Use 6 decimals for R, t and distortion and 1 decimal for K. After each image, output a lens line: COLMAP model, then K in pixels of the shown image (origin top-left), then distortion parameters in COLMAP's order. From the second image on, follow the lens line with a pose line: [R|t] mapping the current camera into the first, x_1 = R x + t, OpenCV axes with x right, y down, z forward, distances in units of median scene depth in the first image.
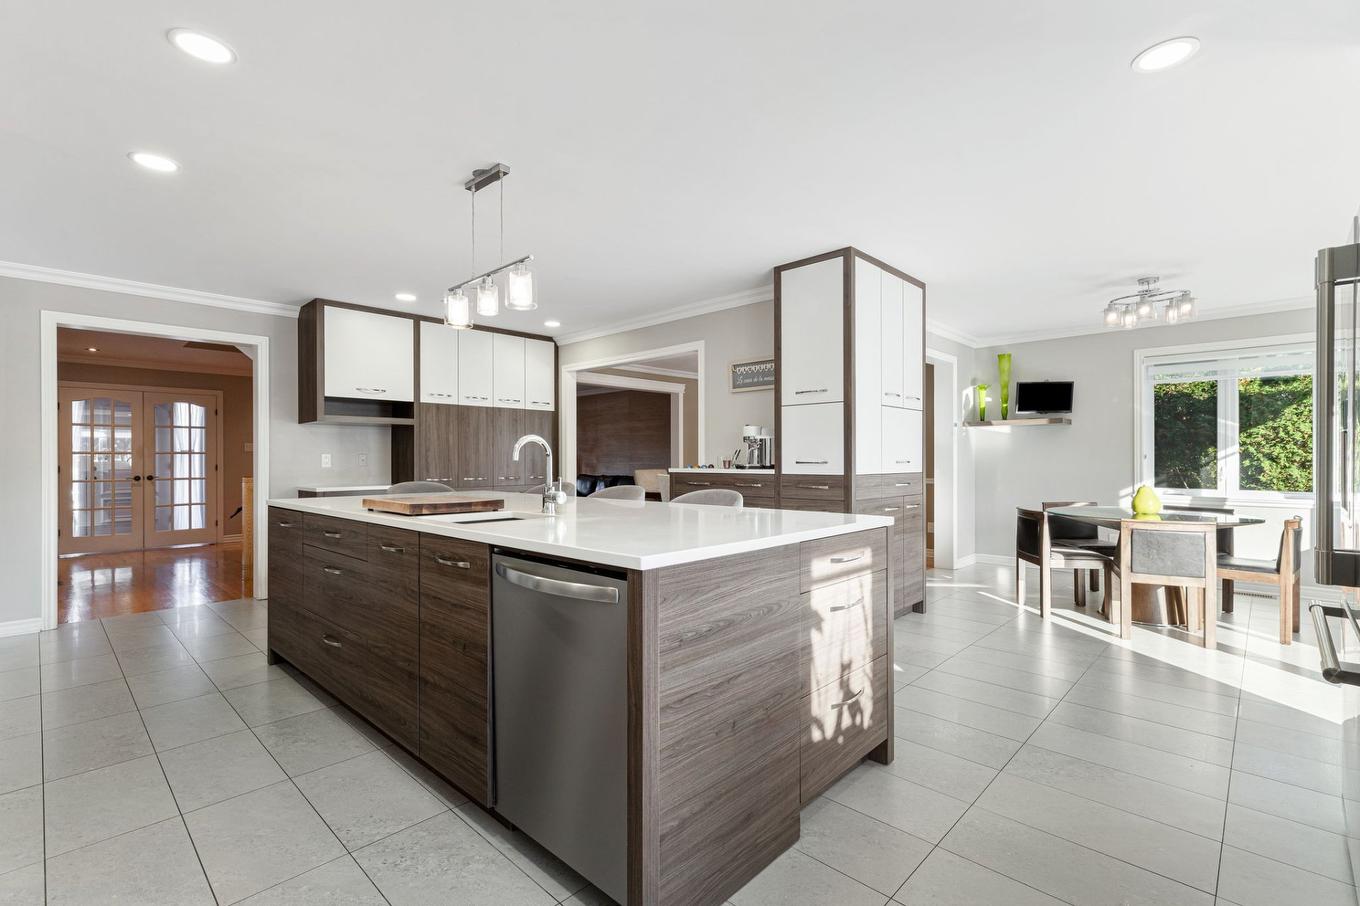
lens RADIAL K [[617.5, 0, 678.7], [0, 617.5, 455.1], [0, 0, 1]] dist [0.002017, 0.000862]
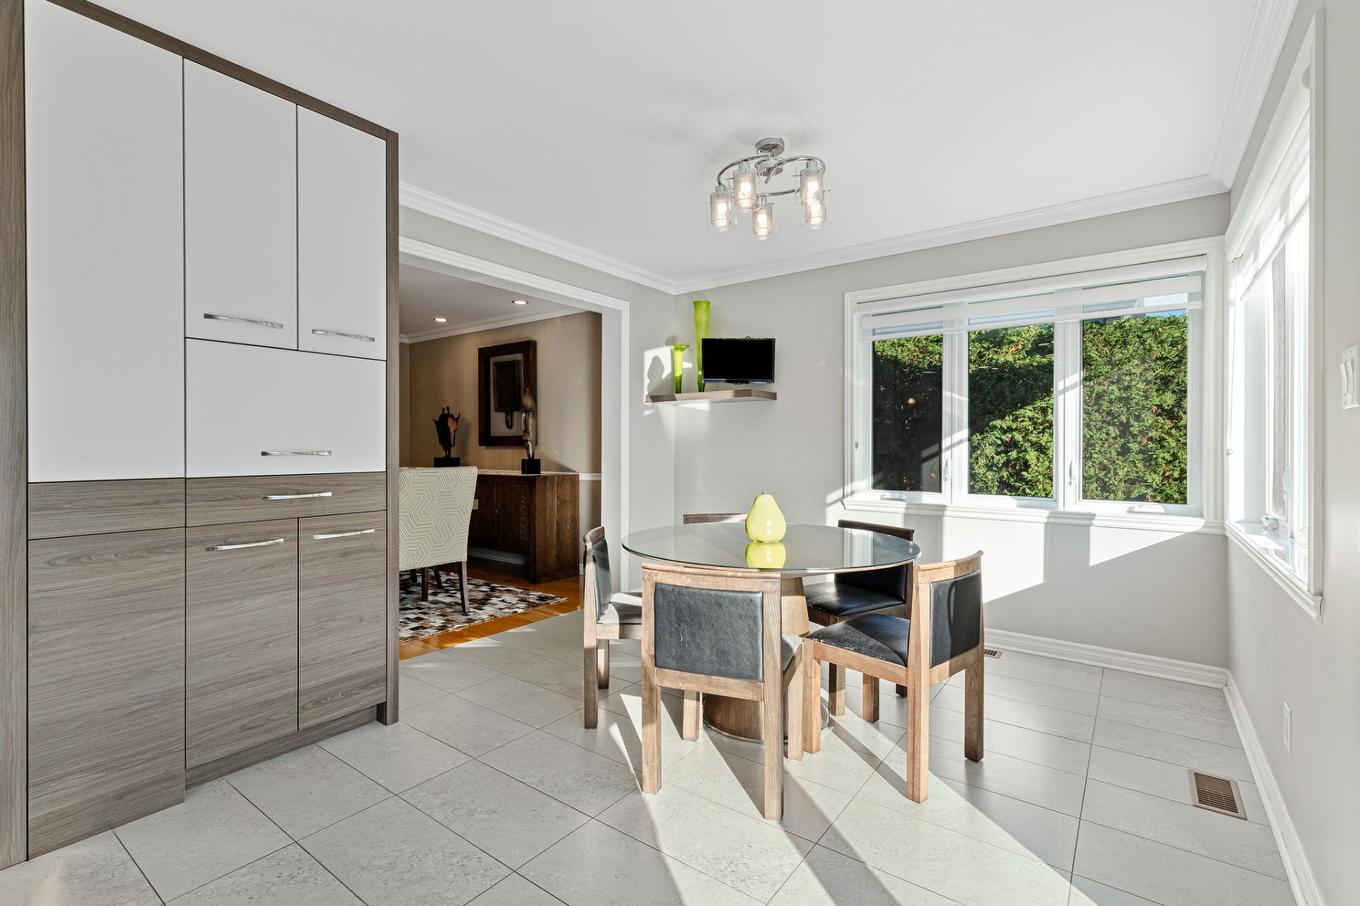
lens RADIAL K [[617.5, 0, 681.6], [0, 617.5, 451.1], [0, 0, 1]] dist [0.002017, 0.000862]
pose [[0.992316, 0.003973, 0.123667, 0.441999], [-0.005811, 0.999878, 0.014503, -0.000270], [-0.123594, -0.015110, 0.992218, 0.310316]]
